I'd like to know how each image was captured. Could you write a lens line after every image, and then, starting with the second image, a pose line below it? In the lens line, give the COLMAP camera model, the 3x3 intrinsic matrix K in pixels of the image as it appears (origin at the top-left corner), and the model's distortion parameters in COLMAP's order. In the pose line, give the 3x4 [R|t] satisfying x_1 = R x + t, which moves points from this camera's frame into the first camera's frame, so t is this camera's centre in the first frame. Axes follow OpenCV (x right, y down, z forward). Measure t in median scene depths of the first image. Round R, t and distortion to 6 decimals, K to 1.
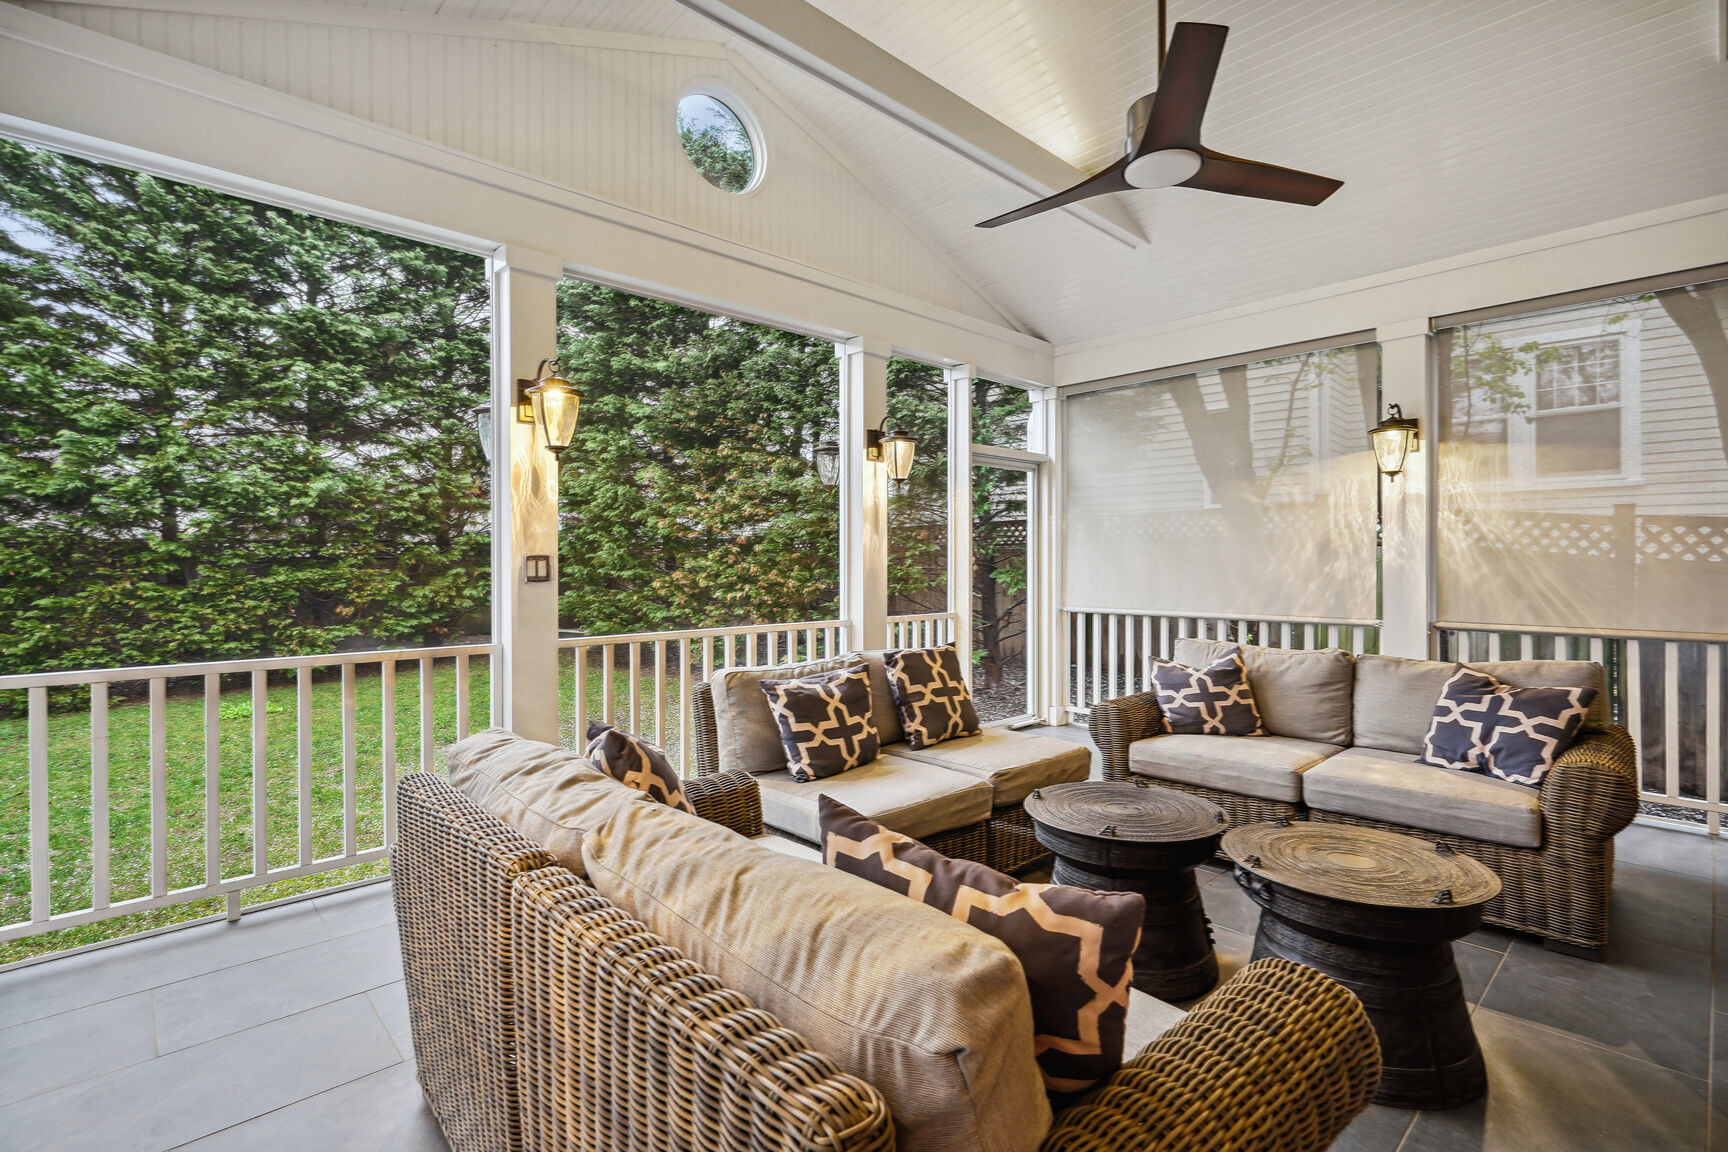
lens RADIAL K [[803.9, 0, 864.0], [0, 803.9, 567.0], [0, 0, 1]] dist [-0.000472, 0.003262]
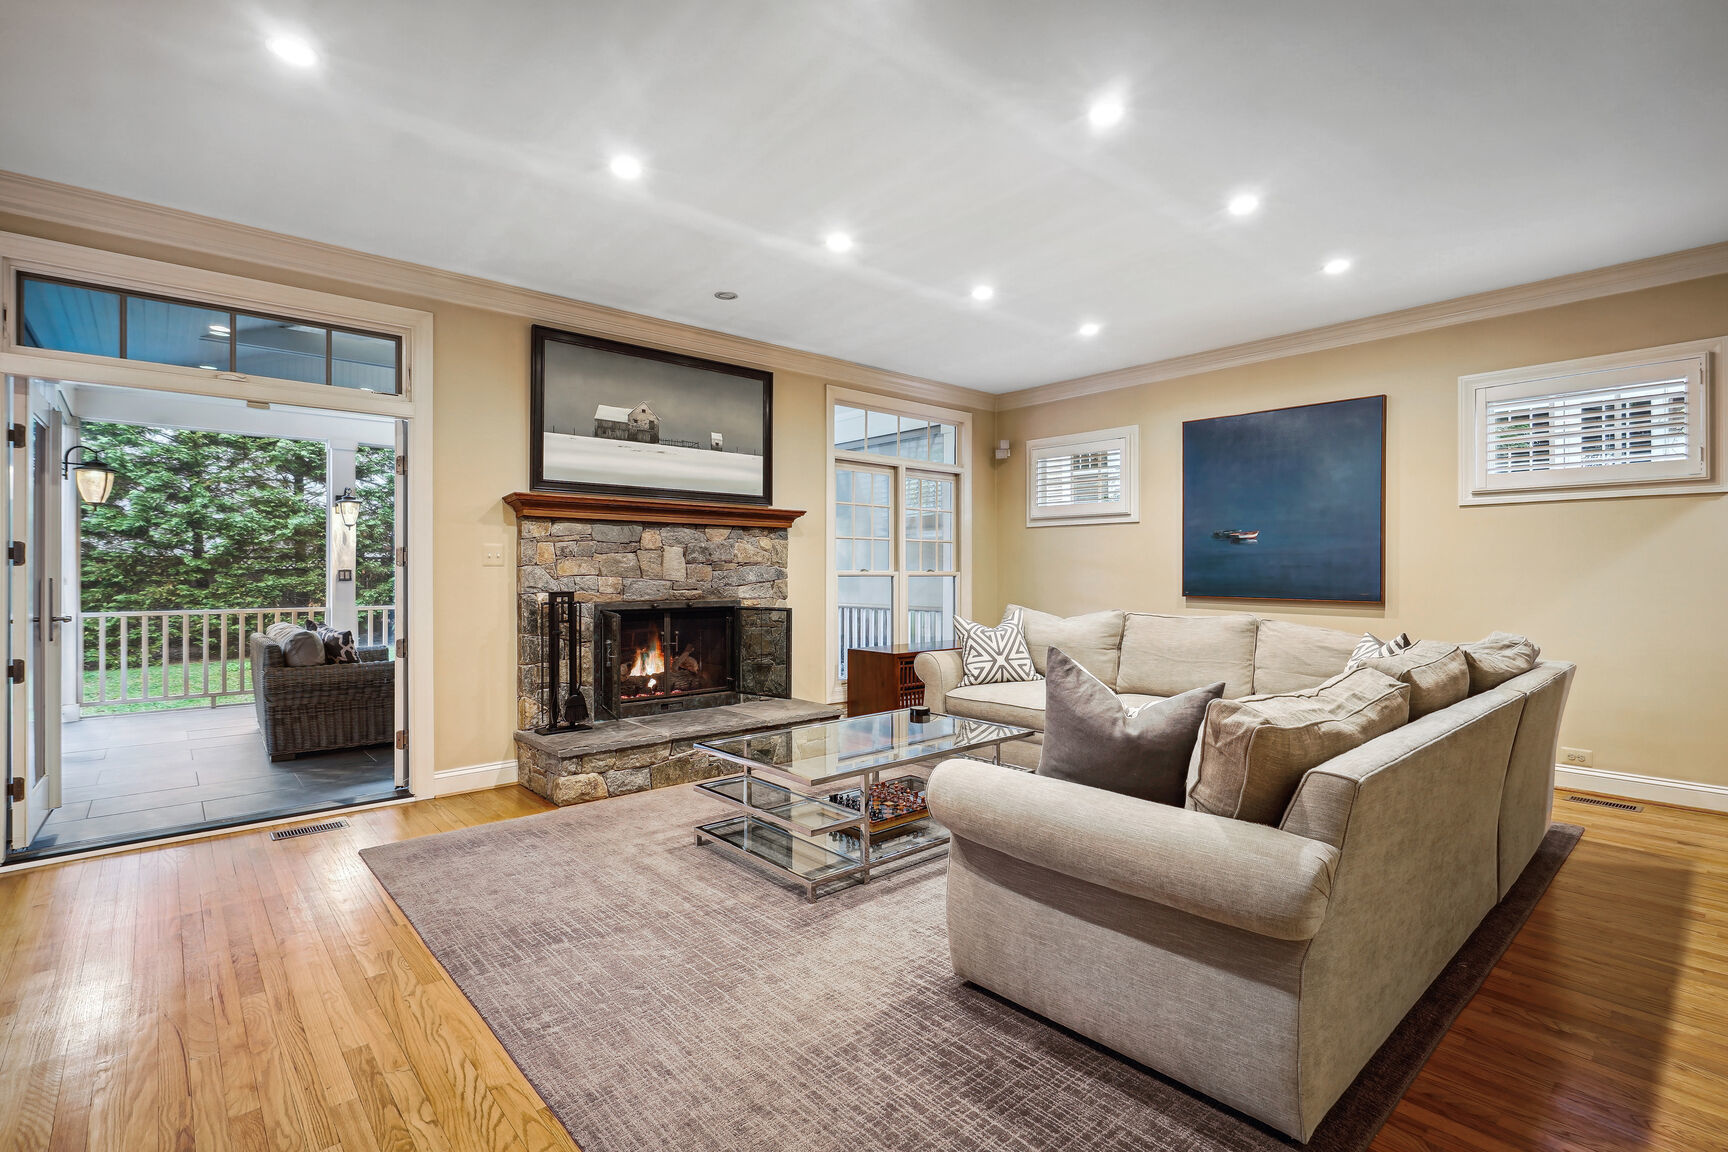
lens RADIAL K [[803.9, 0, 855.3], [0, 803.9, 568.8], [0, 0, 1]] dist [-0.000472, 0.003262]
pose [[0.999485, 0.000606, -0.032070, 0.449472], [-0.000942, 0.999945, -0.010436, 0.002172], [0.032062, 0.010461, 0.999431, -0.503622]]
